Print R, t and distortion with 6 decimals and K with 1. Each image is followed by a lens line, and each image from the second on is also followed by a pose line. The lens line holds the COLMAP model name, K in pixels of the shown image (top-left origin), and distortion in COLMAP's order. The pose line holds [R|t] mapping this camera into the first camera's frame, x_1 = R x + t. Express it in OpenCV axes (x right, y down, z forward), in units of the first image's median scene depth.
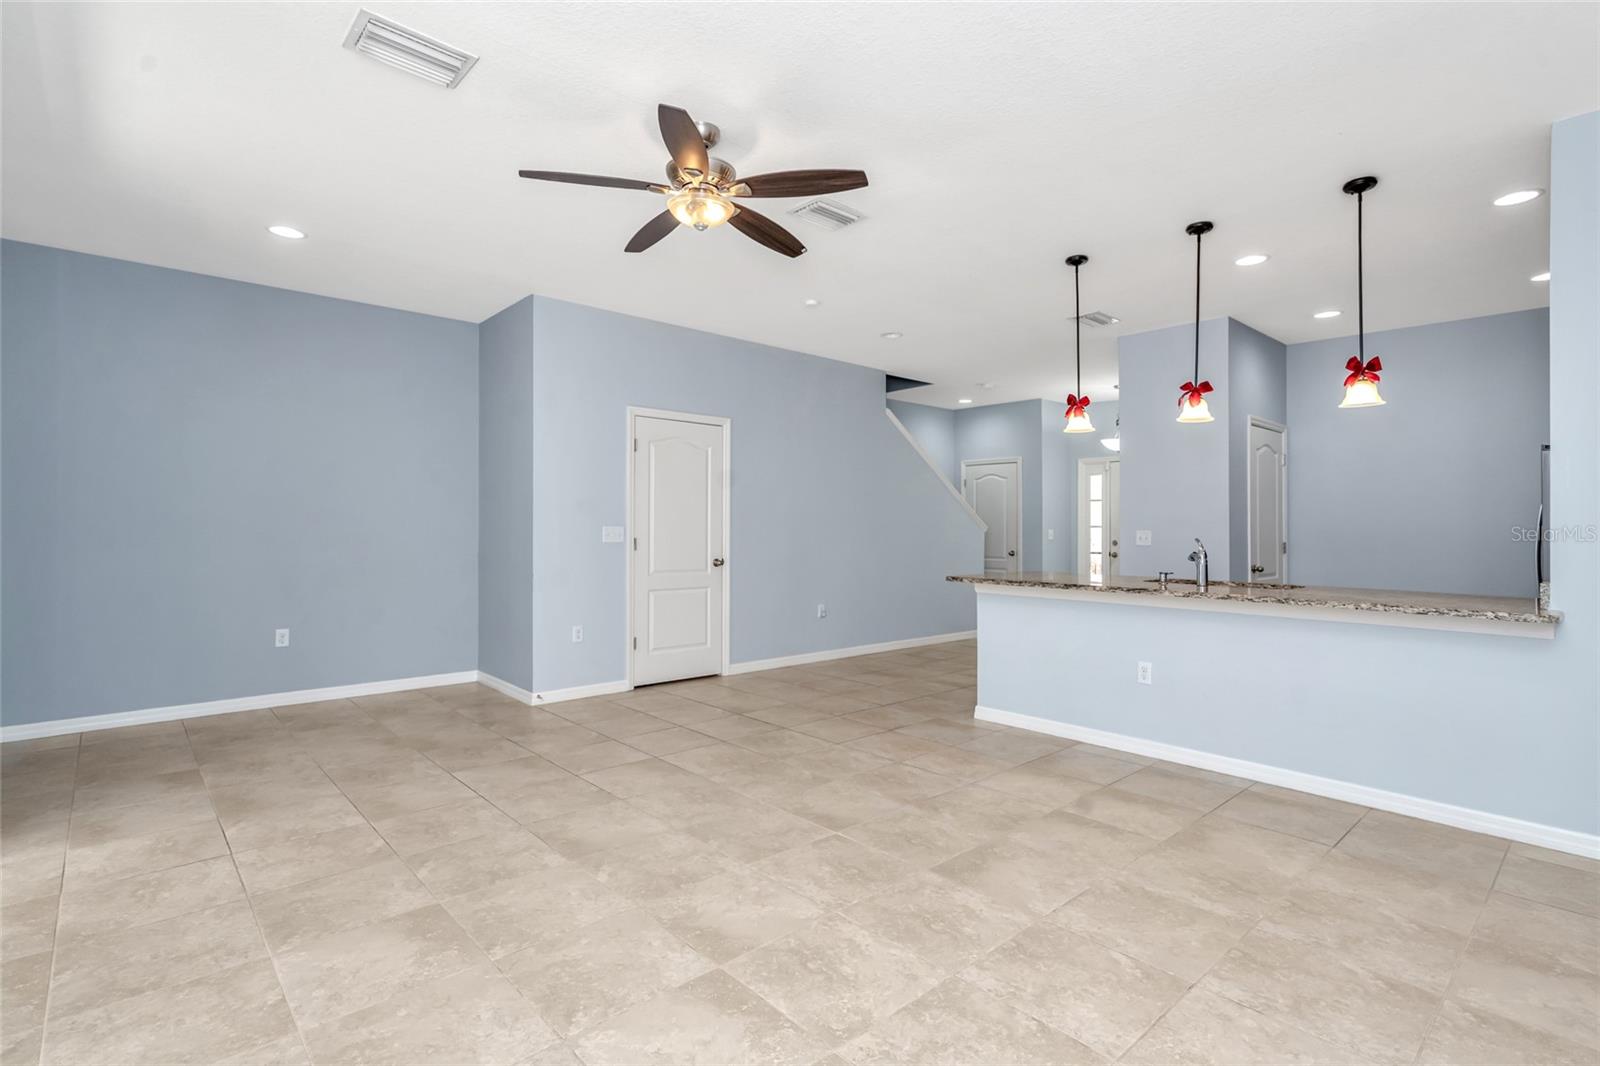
lens RADIAL K [[753.4, 0, 792.9], [0, 753.4, 533.2], [0, 0, 1]] dist [0.000276, -0.000099]
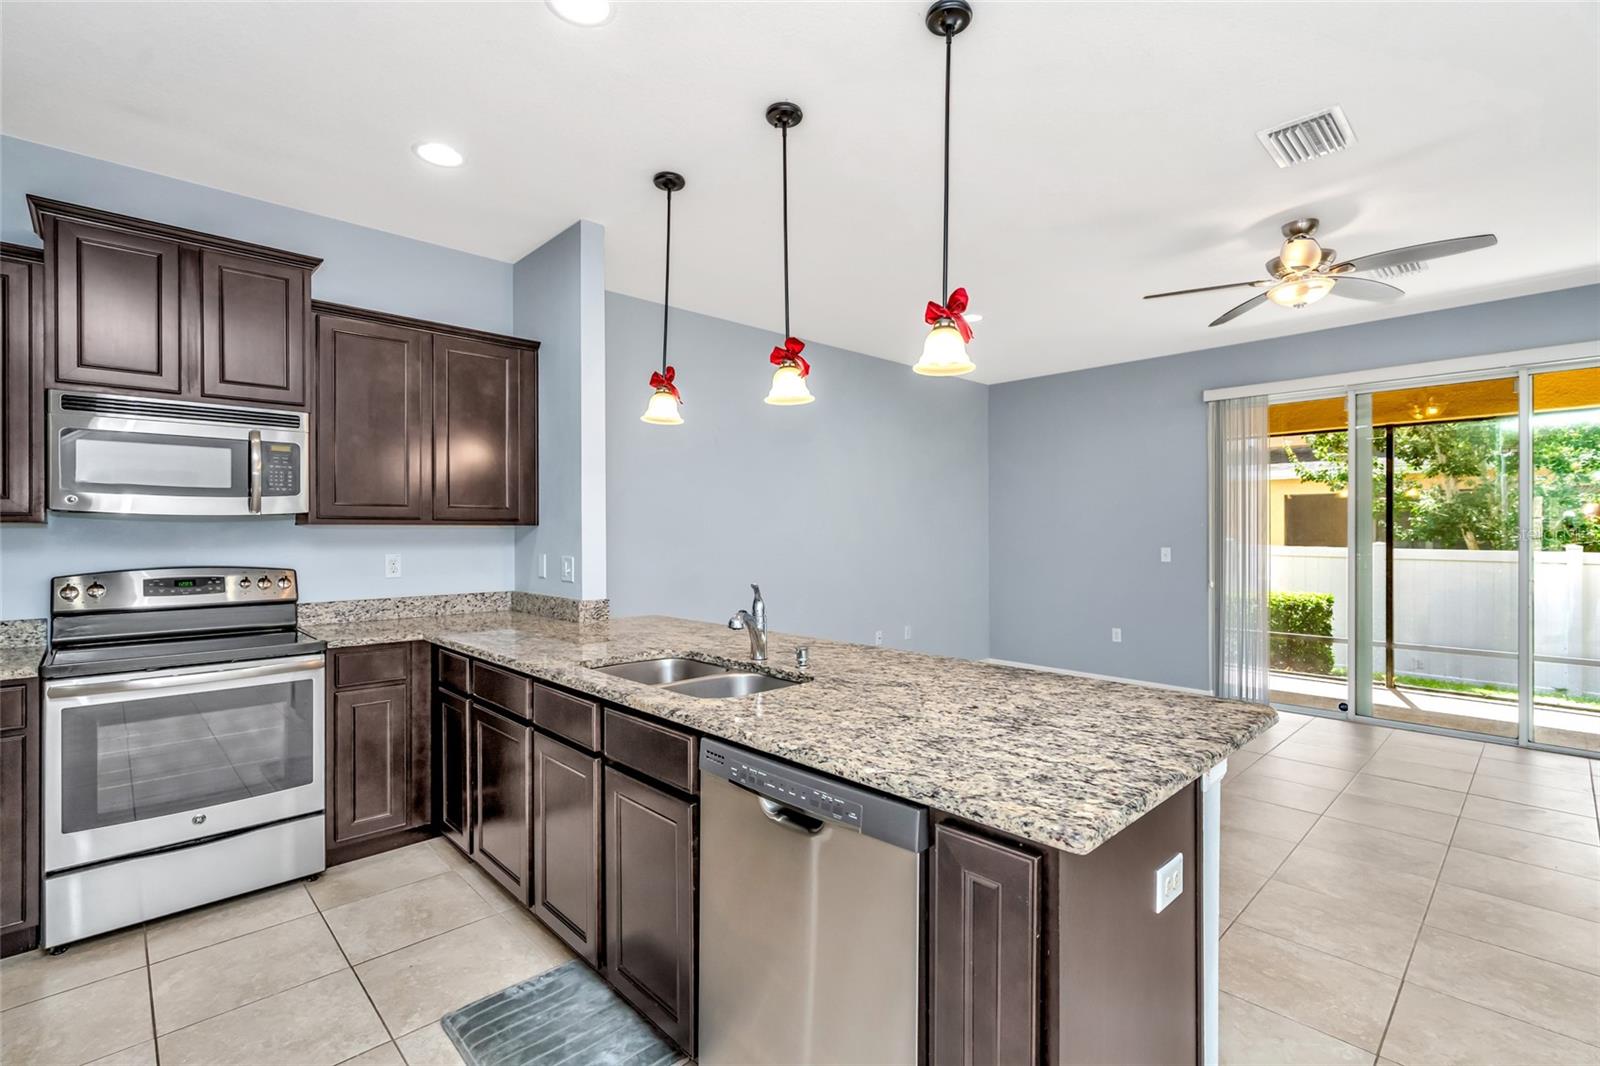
lens RADIAL K [[721.8, 0, 793.3], [0, 721.8, 533.9], [0, 0, 1]] dist [-0.000185, 0.000618]
pose [[-0.999498, -0.005009, -0.031286, 0.606171], [-0.005169, 0.999974, 0.005045, -0.038719], [0.031260, 0.005204, -0.999498, 1.816486]]
